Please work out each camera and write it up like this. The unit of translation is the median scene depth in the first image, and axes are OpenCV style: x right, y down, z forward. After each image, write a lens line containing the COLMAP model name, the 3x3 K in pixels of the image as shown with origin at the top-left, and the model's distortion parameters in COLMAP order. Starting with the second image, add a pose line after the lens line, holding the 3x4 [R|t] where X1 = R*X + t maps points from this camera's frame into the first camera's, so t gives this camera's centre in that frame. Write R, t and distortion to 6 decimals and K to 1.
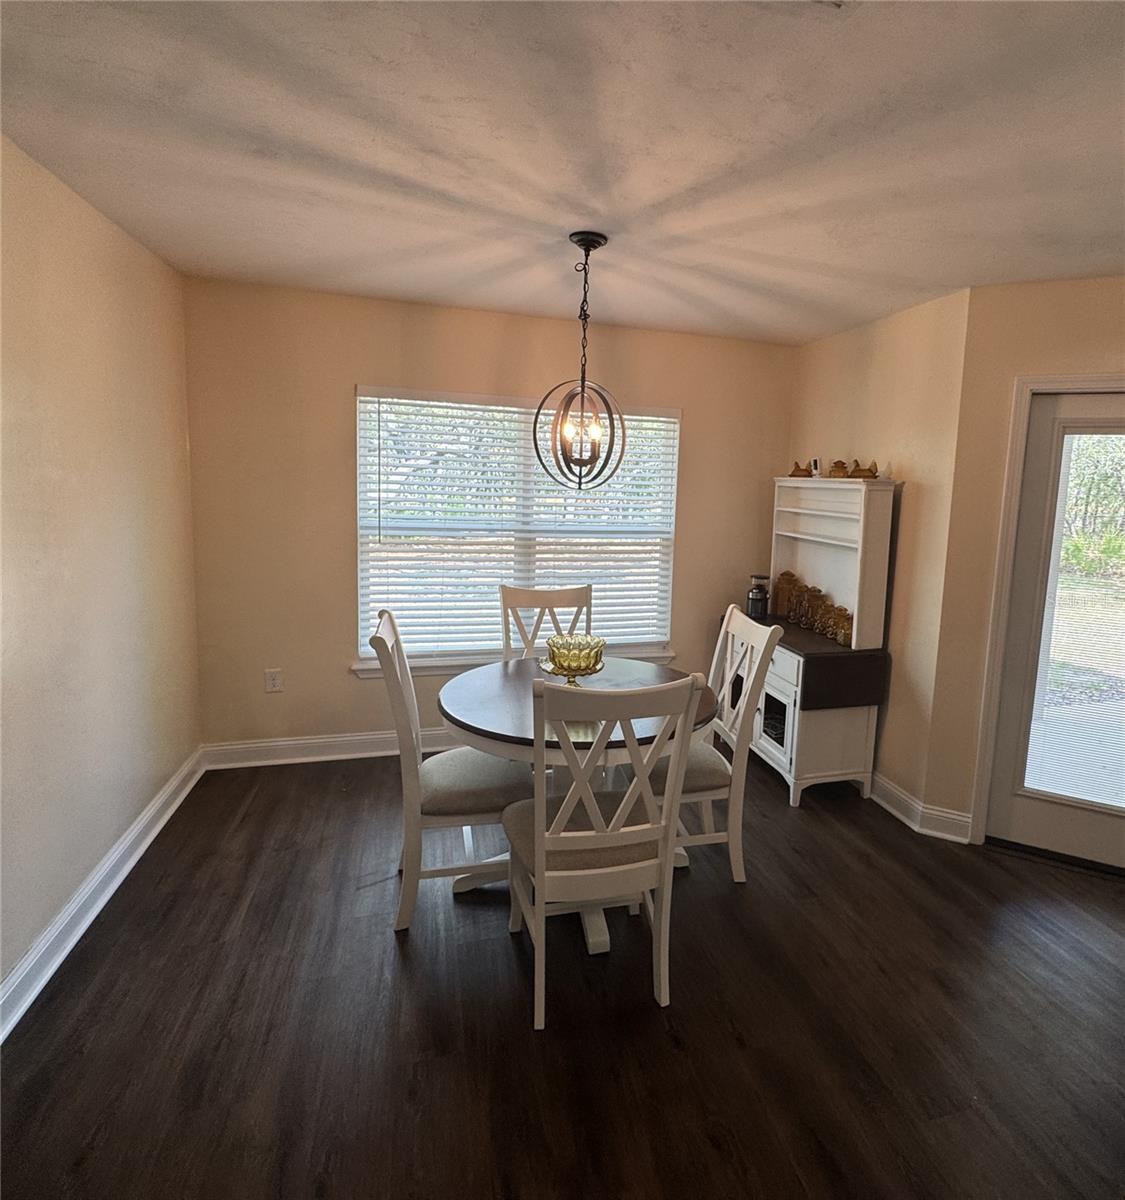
lens RADIAL K [[643.7, 0, 628.1], [0, 643.7, 556.8], [0, 0, 1]] dist [0.002177, 0.000017]
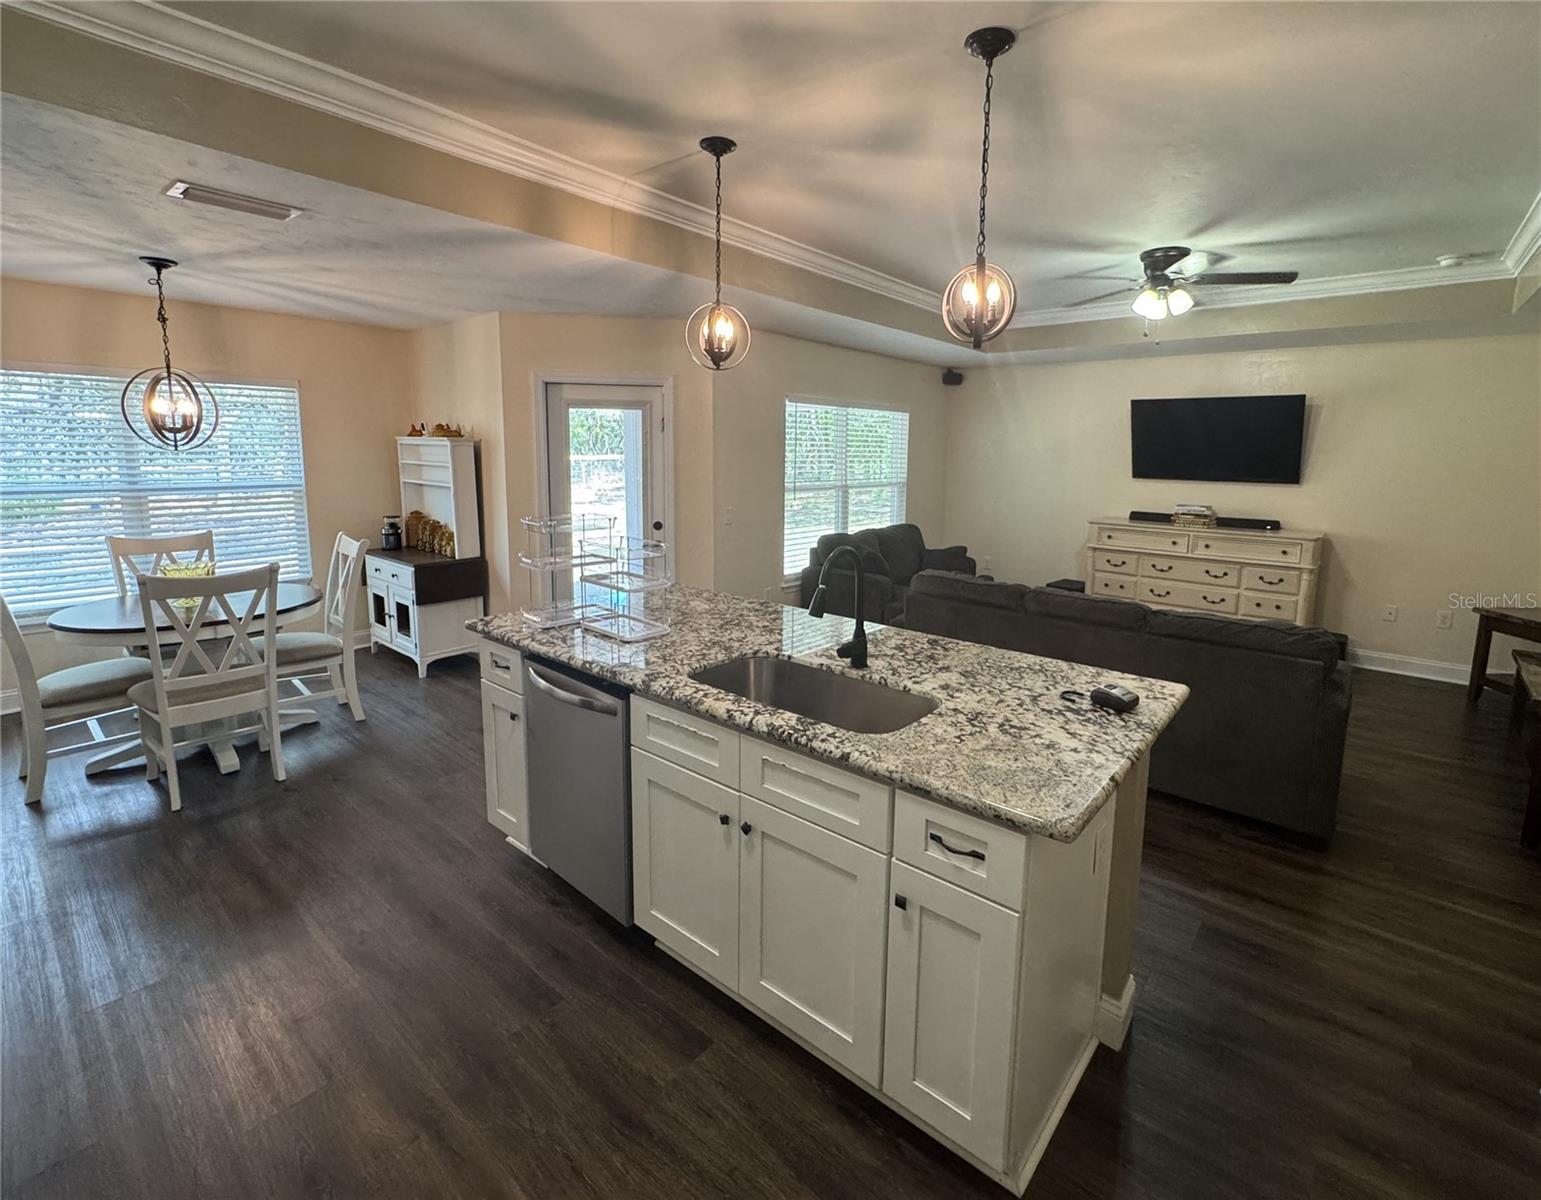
lens RADIAL K [[700.6, 0, 808.3], [0, 700.6, 541.9], [0, 0, 1]] dist [-0.005475, 0.001089]
pose [[0.832399, -0.098149, 0.545416, 0.158011], [0.078695, 0.995153, 0.058977, 0.076418], [-0.548561, -0.006171, 0.836088, -0.698924]]
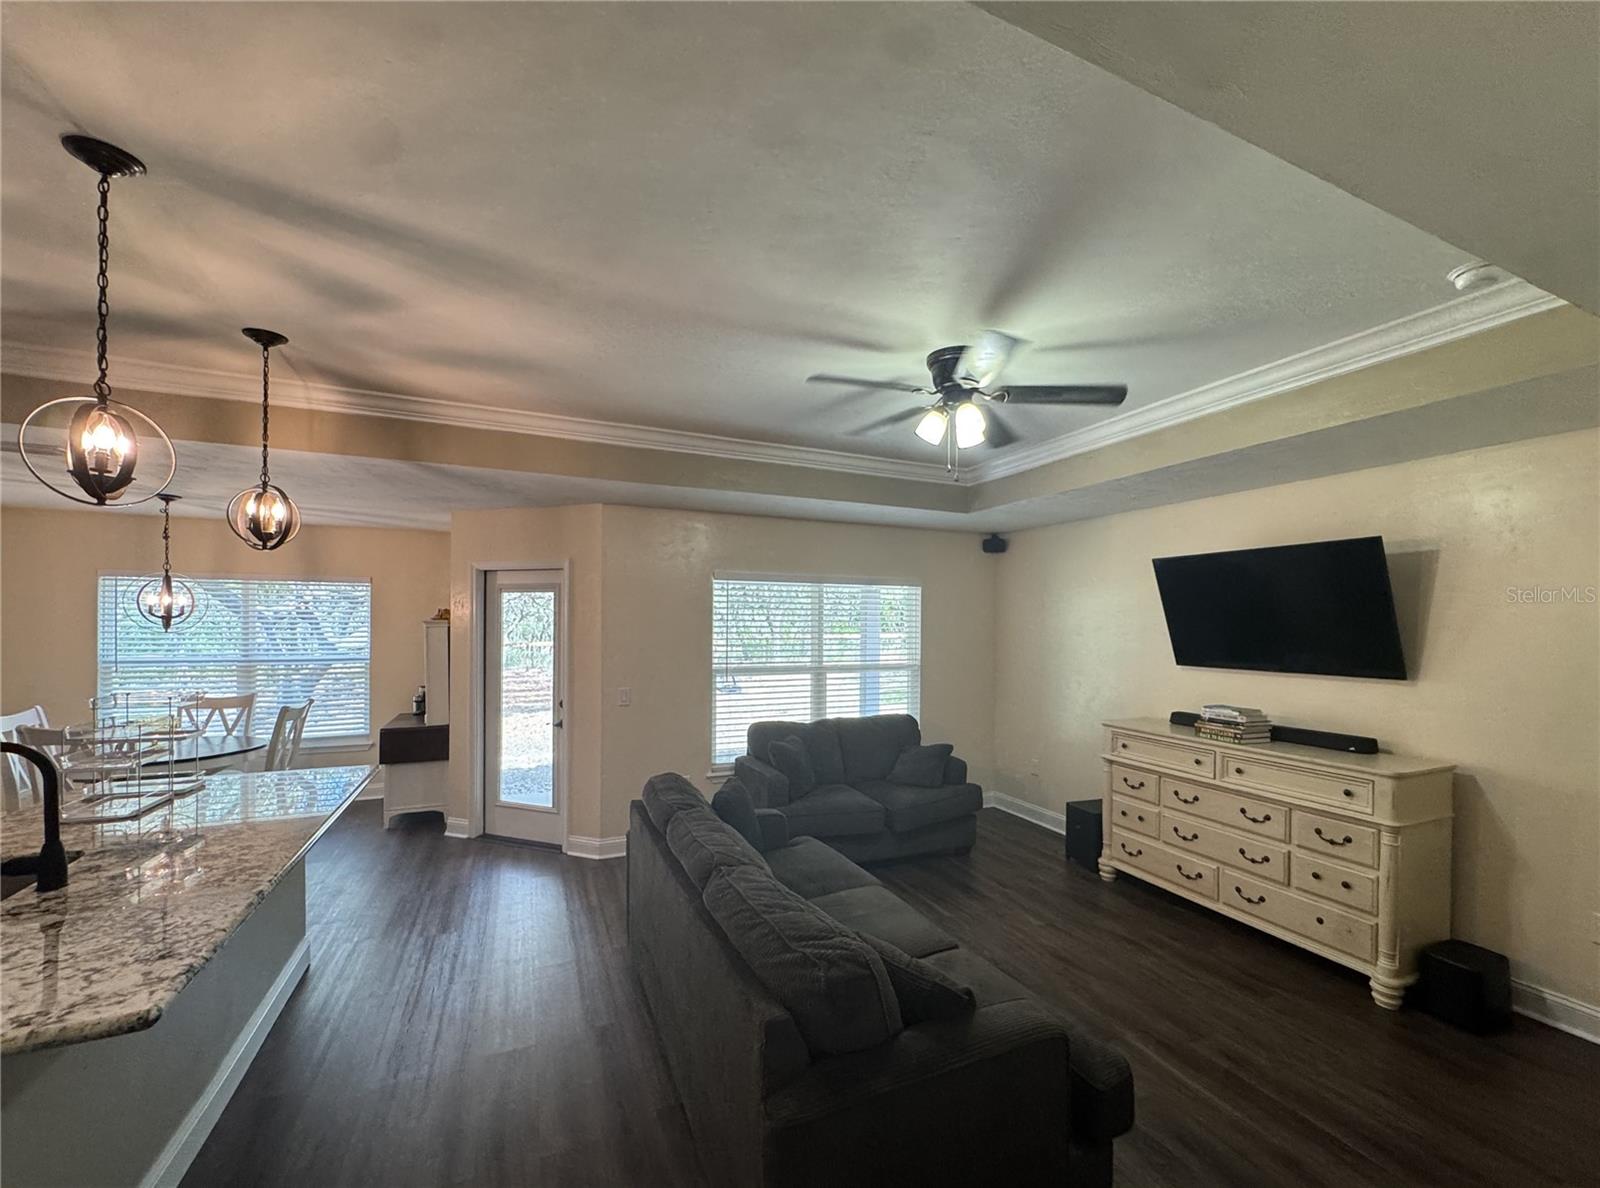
lens RADIAL K [[668.7, 0, 837.3], [0, 668.7, 628.4], [0, 0, 1]] dist [-0.005128, -0.000569]
pose [[0.989947, -0.031540, 0.137879, 1.149546], [0.045628, 0.993916, -0.100246, 0.115520], [-0.133878, 0.105529, 0.985363, -0.799729]]
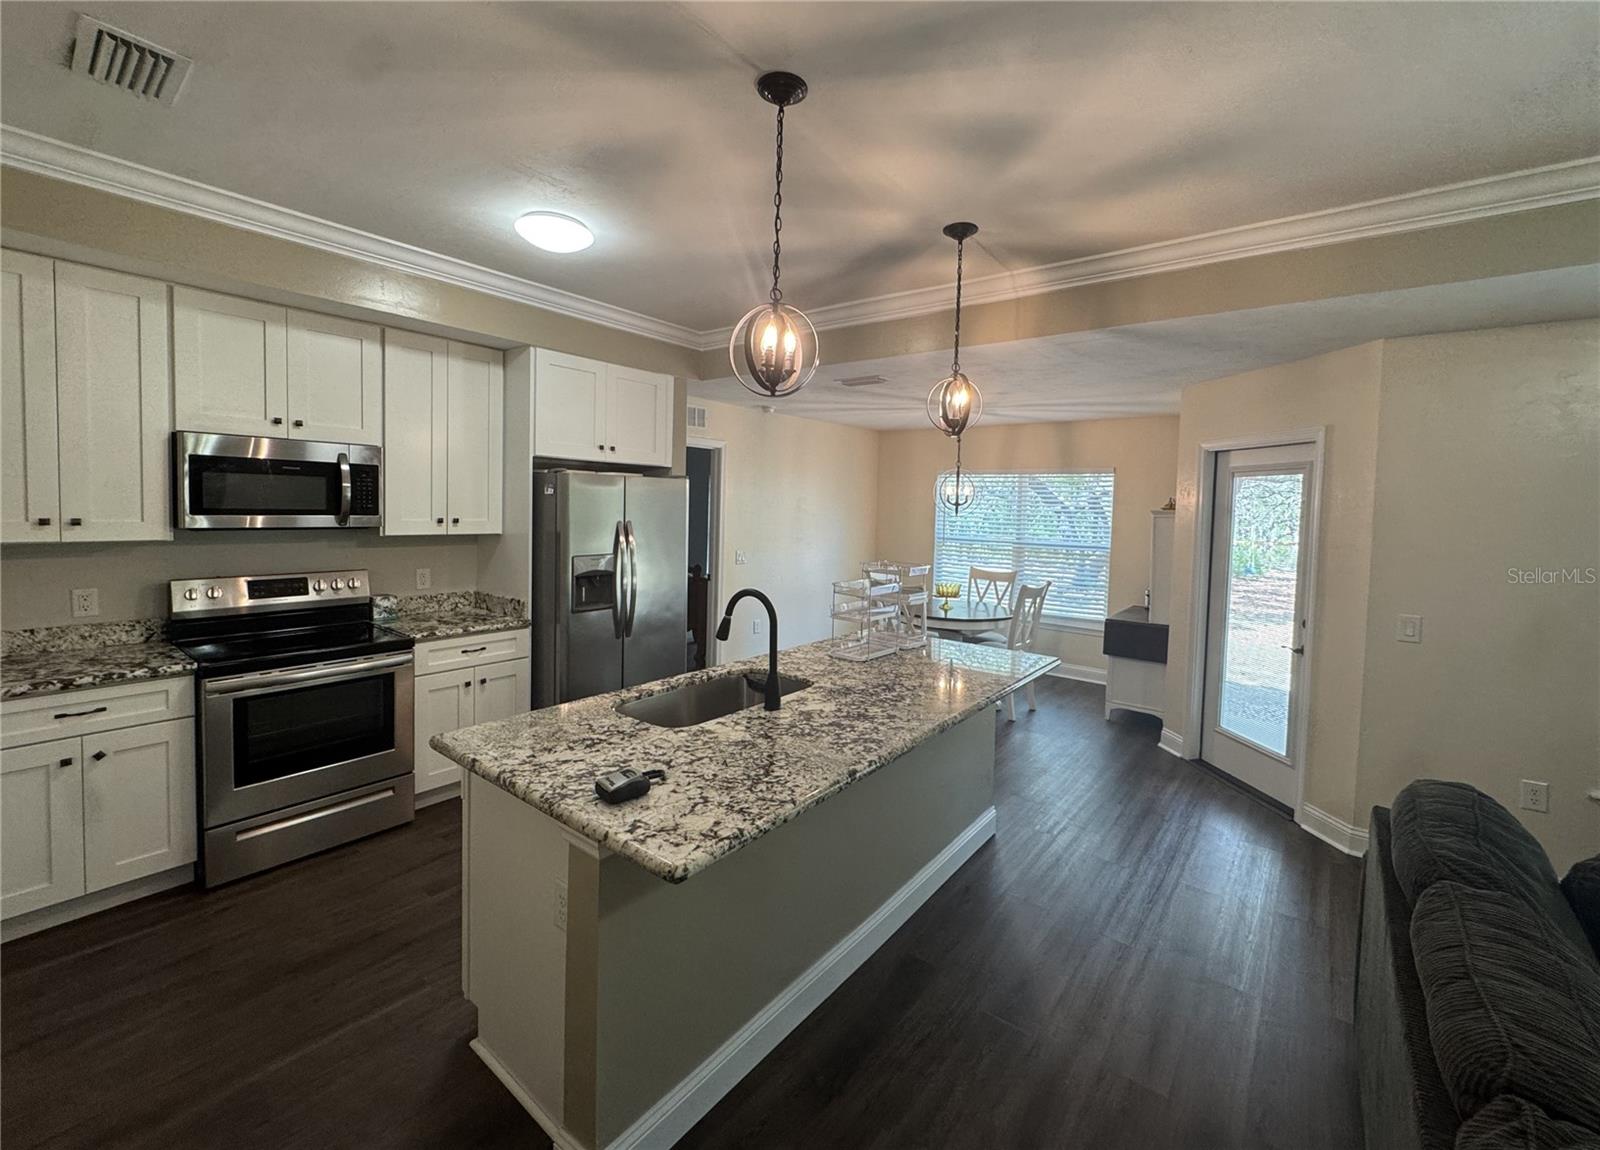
lens RADIAL K [[660.0, 0, 824.5], [0, 660.0, 534.4], [0, 0, 1]] dist [0.000279, 0.000259]
pose [[0.579306, 0.013325, -0.815002, 1.170372], [-0.097129, 0.993871, -0.052791, 0.093267], [0.809303, 0.109742, 0.577049, -0.522065]]
